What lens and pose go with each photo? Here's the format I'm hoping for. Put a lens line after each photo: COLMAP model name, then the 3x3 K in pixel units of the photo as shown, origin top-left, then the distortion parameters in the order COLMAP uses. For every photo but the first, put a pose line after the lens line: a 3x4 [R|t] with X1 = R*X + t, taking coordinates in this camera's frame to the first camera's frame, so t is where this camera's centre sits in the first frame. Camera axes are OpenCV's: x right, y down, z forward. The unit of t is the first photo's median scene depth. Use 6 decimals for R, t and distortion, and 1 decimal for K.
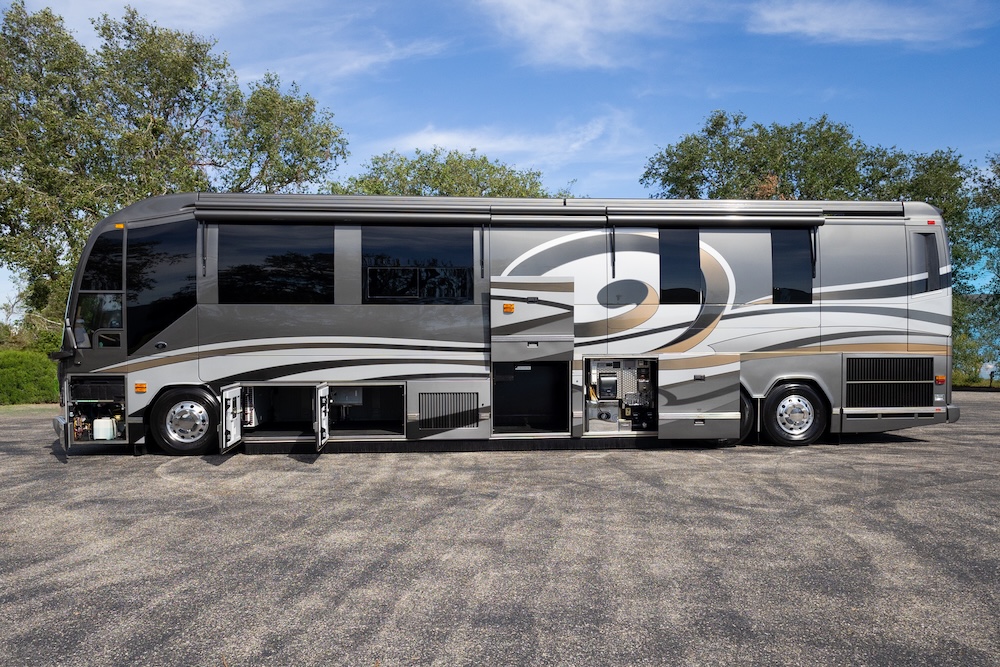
lens RADIAL K [[756.0, 0, 497.4], [0, 756.0, 356.3], [0, 0, 1]] dist [0.000392, 0.000035]
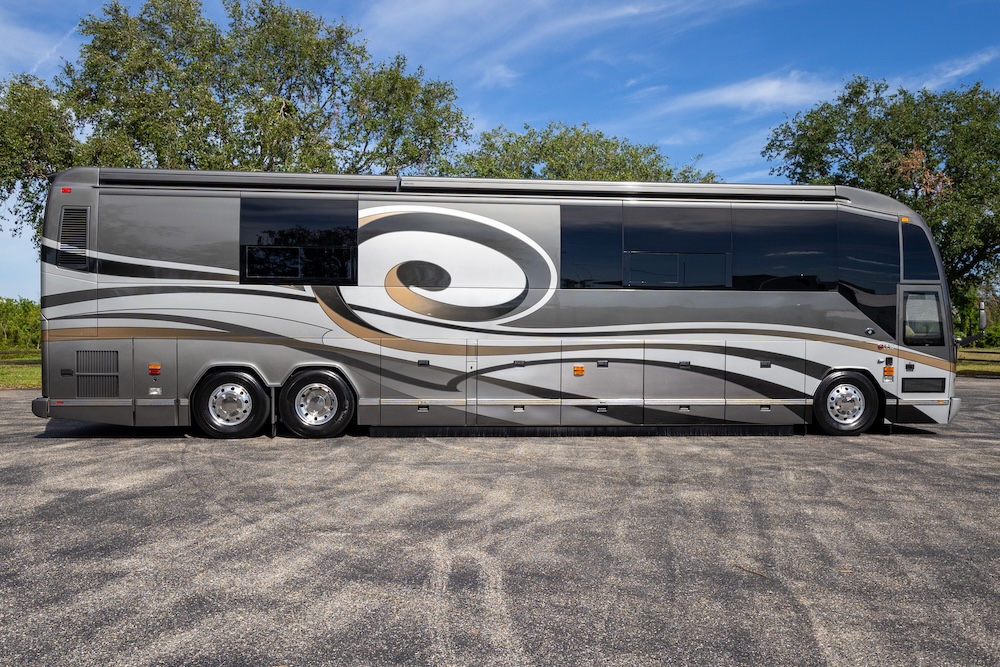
lens RADIAL K [[811.6, 0, 478.4], [0, 811.6, 347.8], [0, 0, 1]] dist [0.002474, -0.003273]
pose [[0.994579, 0.011057, -0.103395, -0.219579], [-0.009896, 0.999882, 0.011732, -0.000839], [0.103513, -0.010645, 0.994571, -0.154696]]
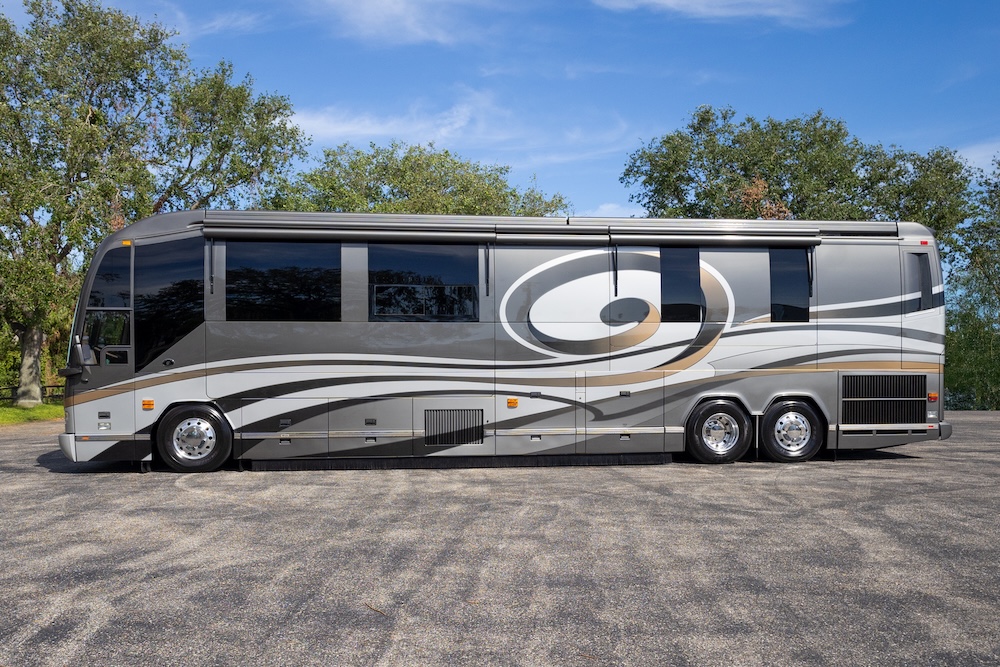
lens RADIAL K [[874.8, 0, 479.6], [0, 874.8, 370.3], [0, 0, 1]] dist [0.004096, -0.006978]
pose [[0.999321, 0.001199, 0.036829, -0.073218], [-0.001095, 0.999995, -0.002843, -0.000945], [-0.036833, 0.002801, 0.999318, -0.167492]]
